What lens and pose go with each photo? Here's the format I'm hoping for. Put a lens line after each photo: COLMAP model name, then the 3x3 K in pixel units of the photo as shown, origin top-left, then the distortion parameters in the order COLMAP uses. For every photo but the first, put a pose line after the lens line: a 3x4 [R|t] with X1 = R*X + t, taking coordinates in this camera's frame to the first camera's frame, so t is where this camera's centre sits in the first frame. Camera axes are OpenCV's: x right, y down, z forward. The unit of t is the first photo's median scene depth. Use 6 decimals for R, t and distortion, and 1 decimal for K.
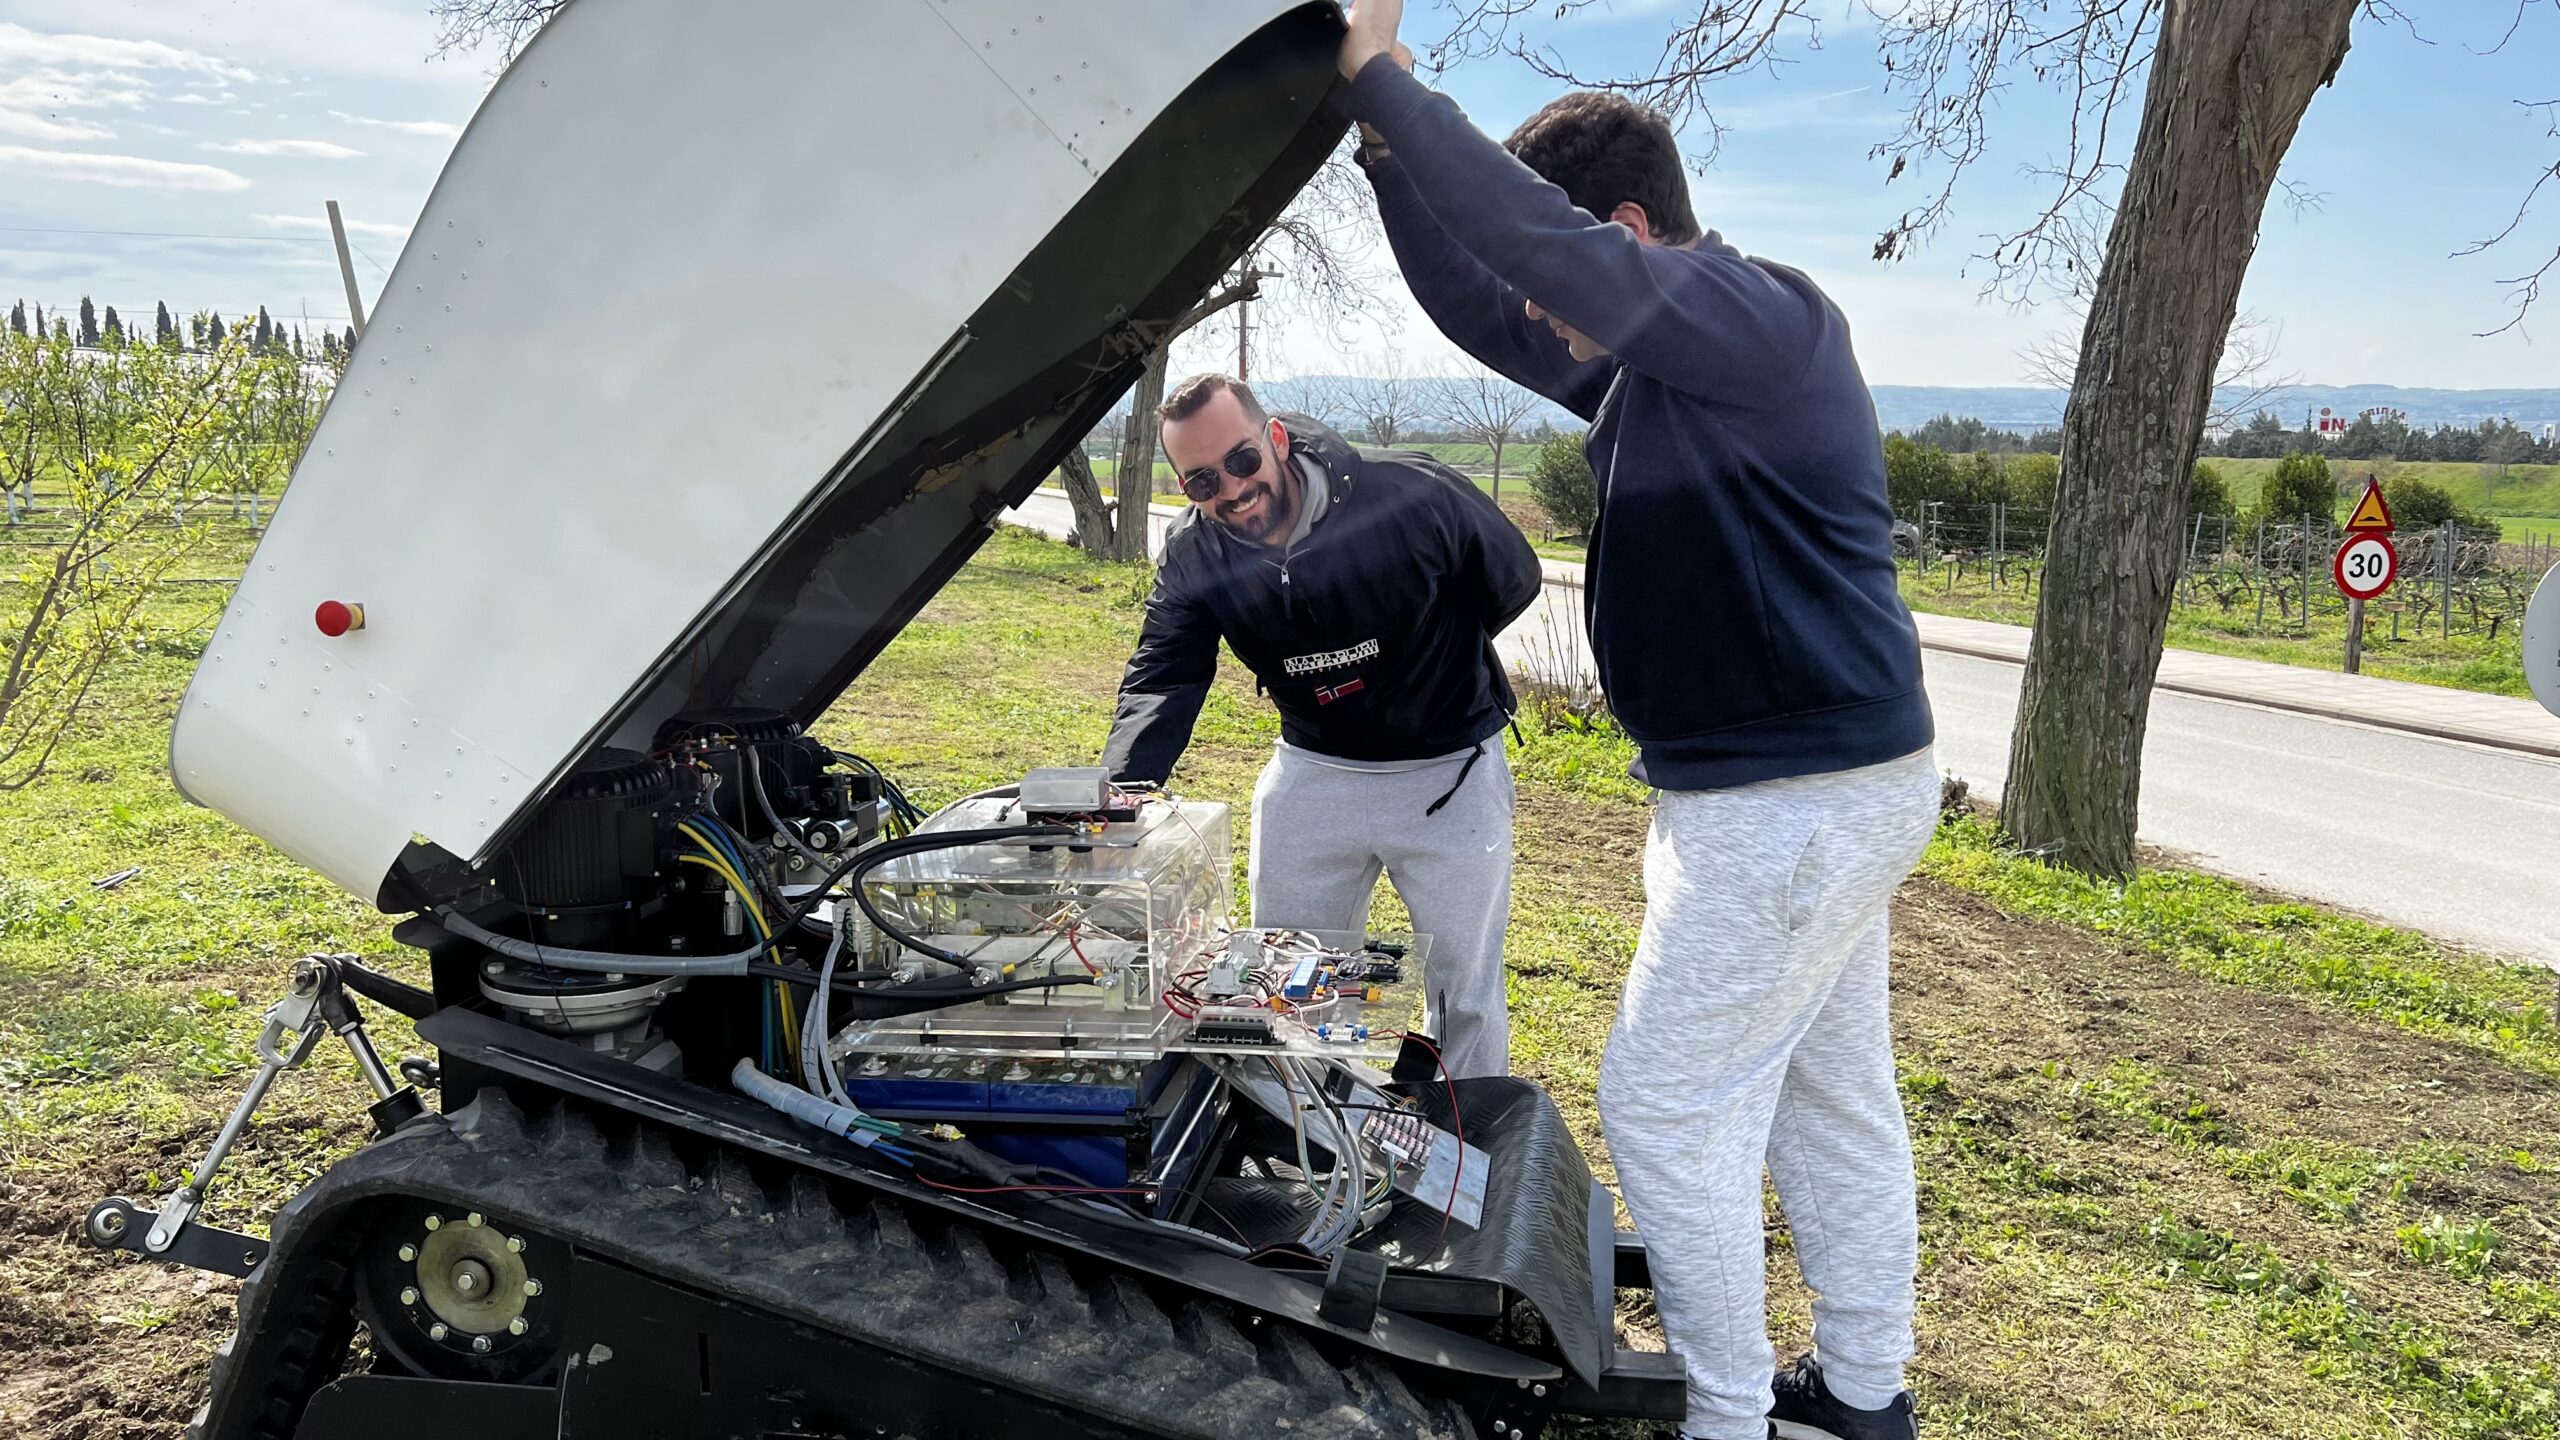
lens RADIAL K [[1833.7, 0, 1350.9], [0, 1833.7, 729.1], [0, 0, 1]] dist [-0.010704, -0.027379]
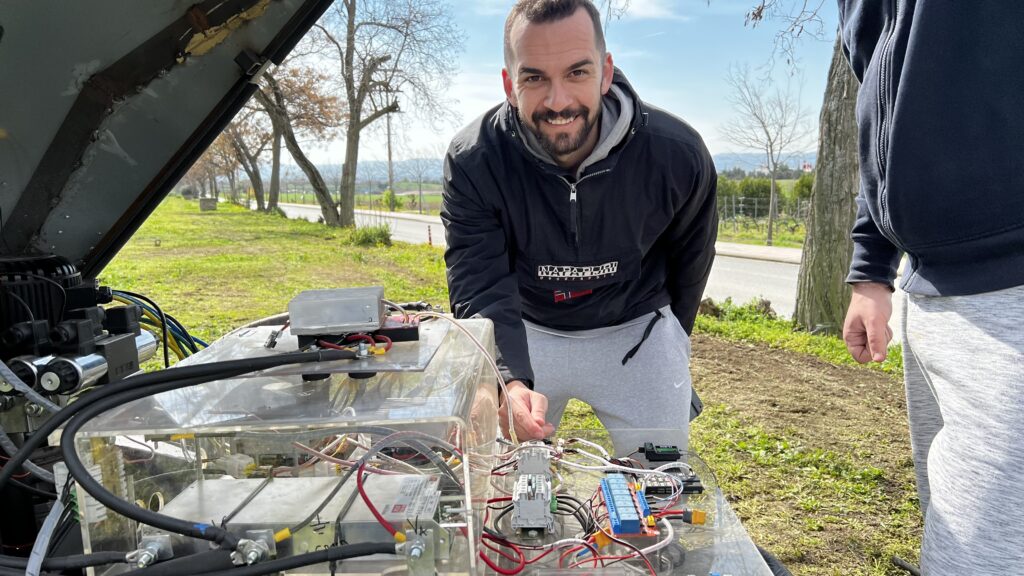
lens RADIAL K [[733.5, 0, 516.8], [0, 733.5, 280.9], [0, 0, 1]] dist [-0.010704, -0.027379]
pose [[0.992915, -0.047137, 0.109080, -0.041278], [0.049799, 0.998521, -0.021812, 0.012014], [-0.107891, 0.027090, 0.993794, 0.240942]]
